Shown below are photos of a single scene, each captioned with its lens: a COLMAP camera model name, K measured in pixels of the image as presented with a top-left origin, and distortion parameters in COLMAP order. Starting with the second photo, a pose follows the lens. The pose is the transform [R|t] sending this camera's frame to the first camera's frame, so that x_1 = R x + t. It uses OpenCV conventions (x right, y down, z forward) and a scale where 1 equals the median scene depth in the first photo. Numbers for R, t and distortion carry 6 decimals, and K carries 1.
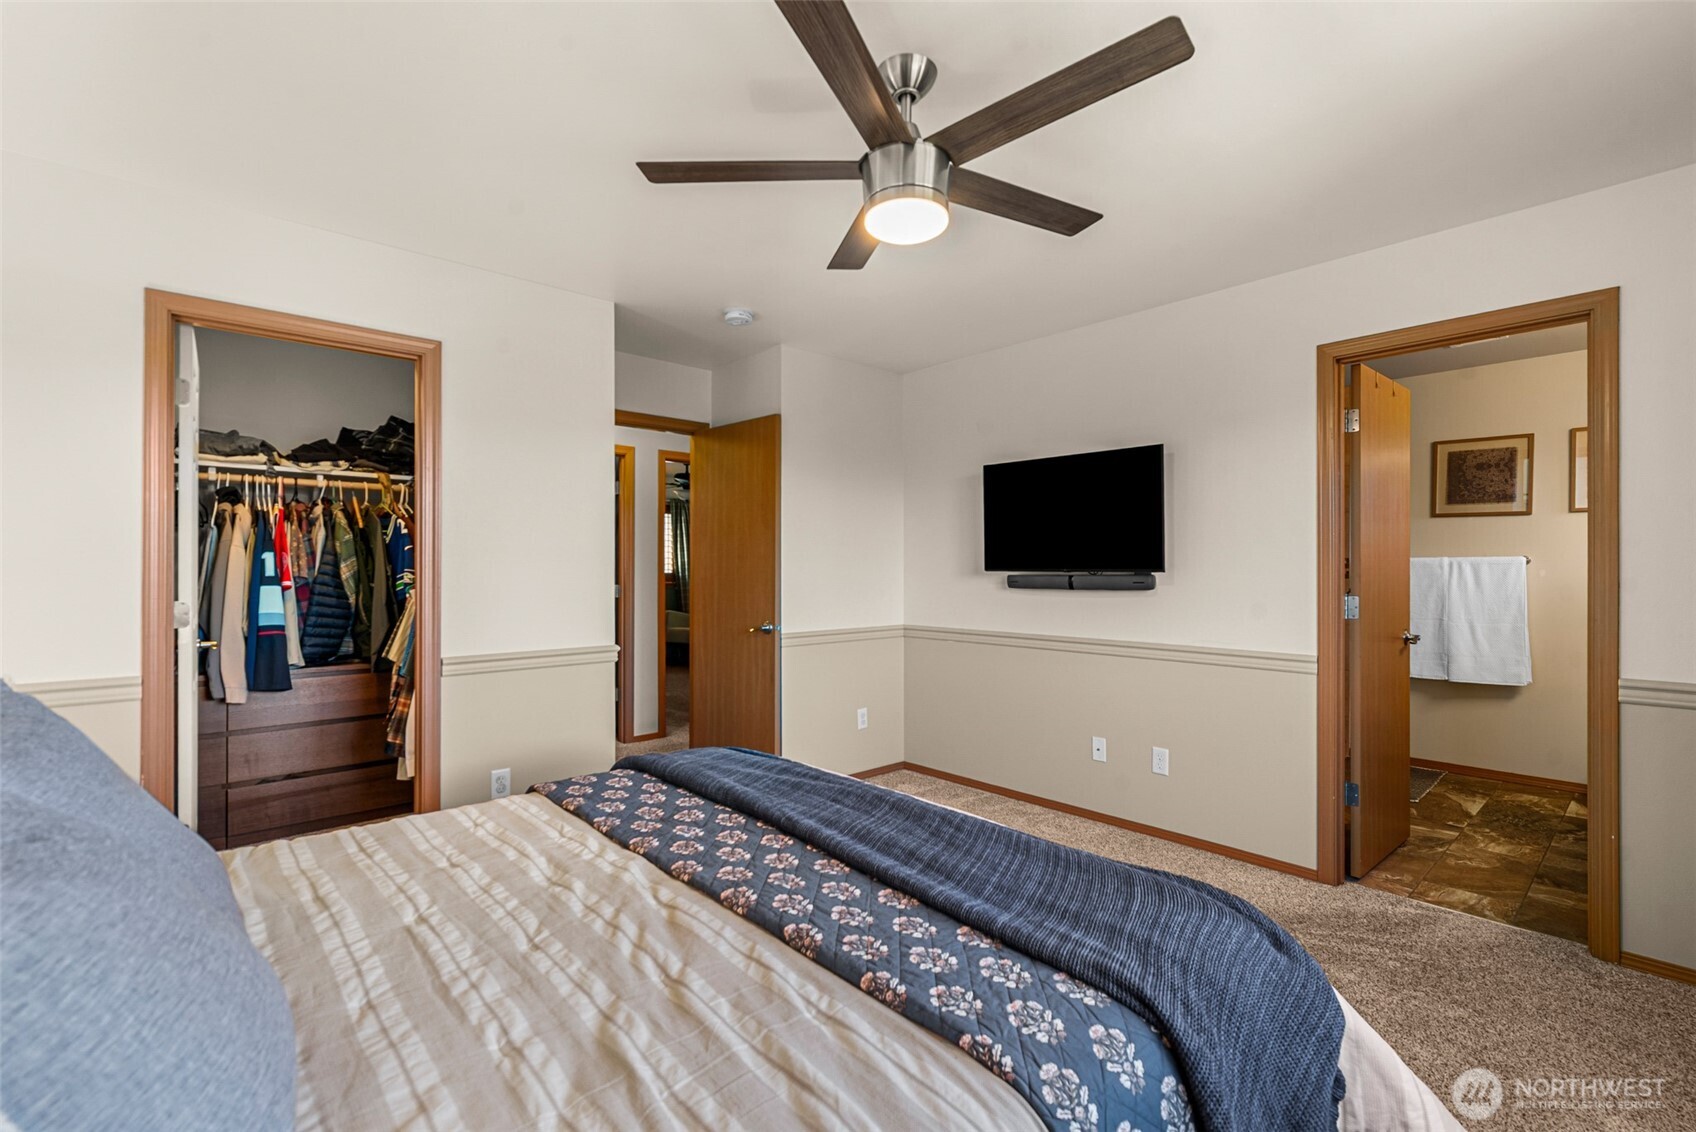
lens RADIAL K [[743.5, 0, 858.5], [0, 743.5, 569.7], [0, 0, 1]] dist [0.002455, -0.000155]
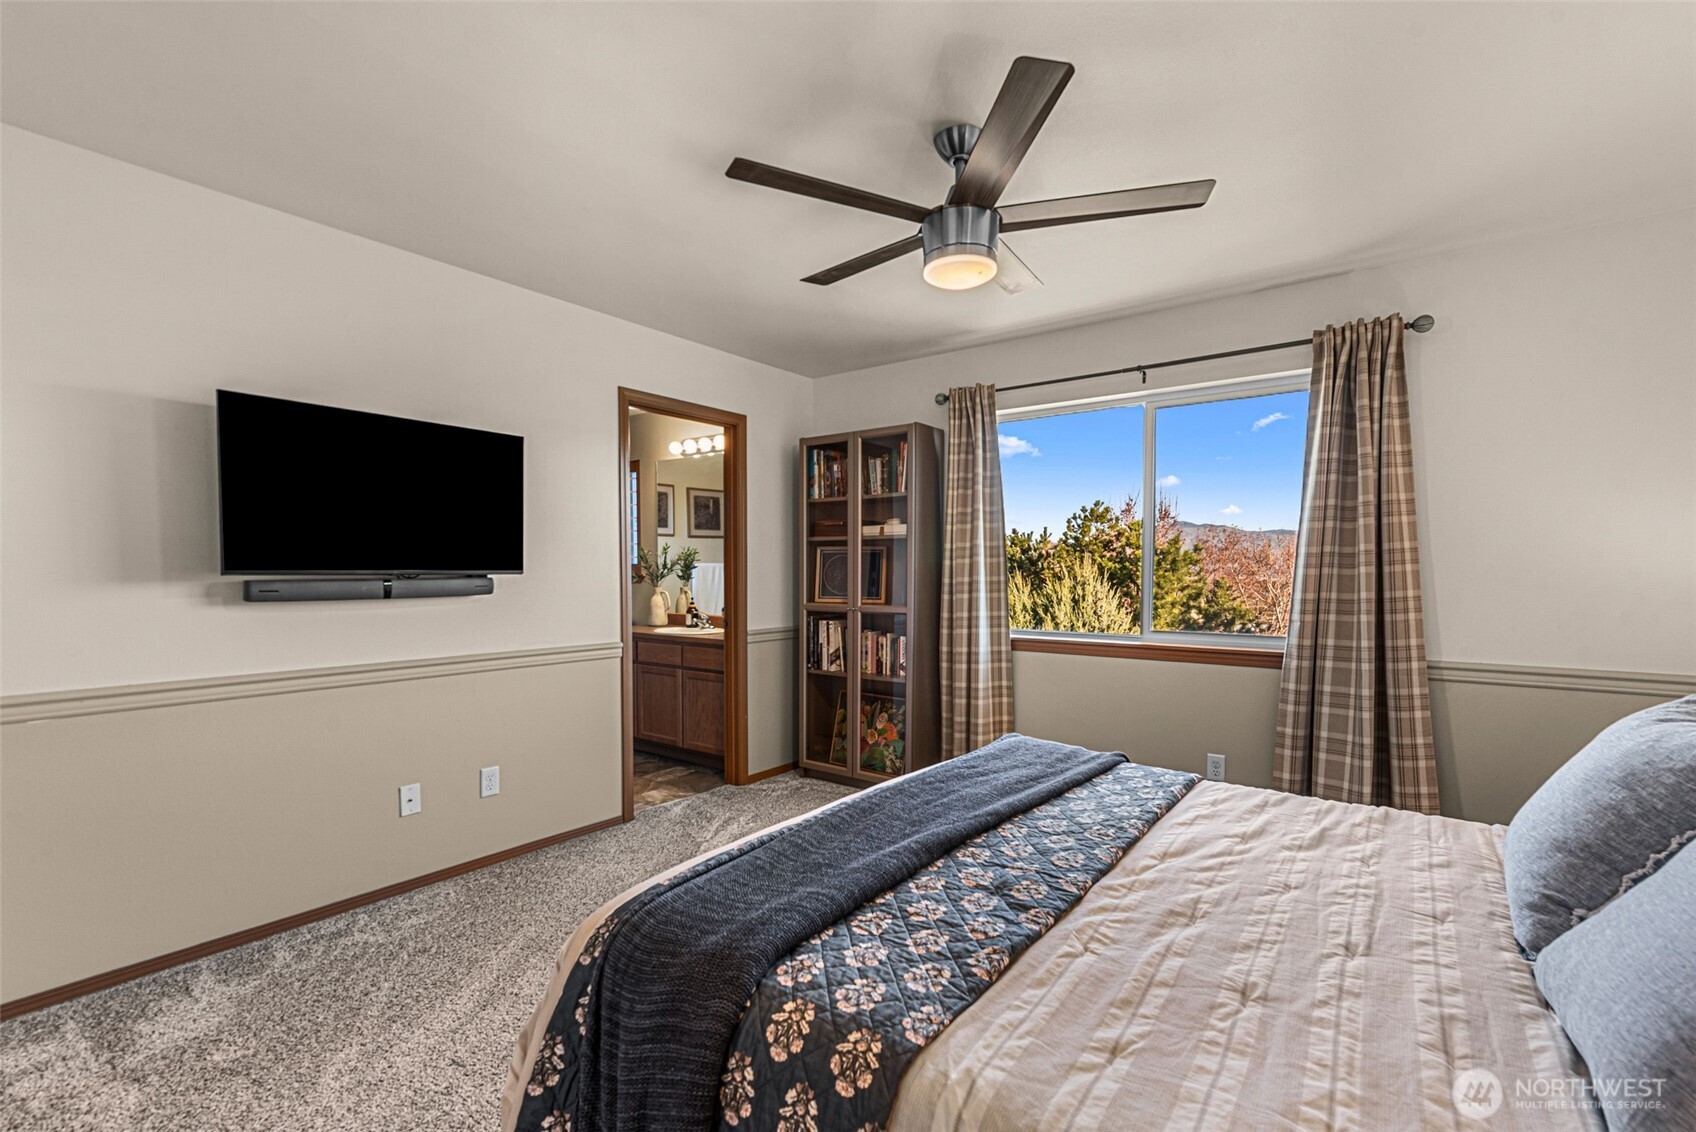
lens RADIAL K [[747.1, 0, 845.8], [0, 747.1, 595.3], [0, 0, 1]] dist [-0.000615, -0.000294]
pose [[-0.172461, -0.033130, 0.984459, -0.959148], [0.000115, 0.999434, 0.033654, -0.003149], [-0.985016, 0.005917, -0.172359, 1.232843]]
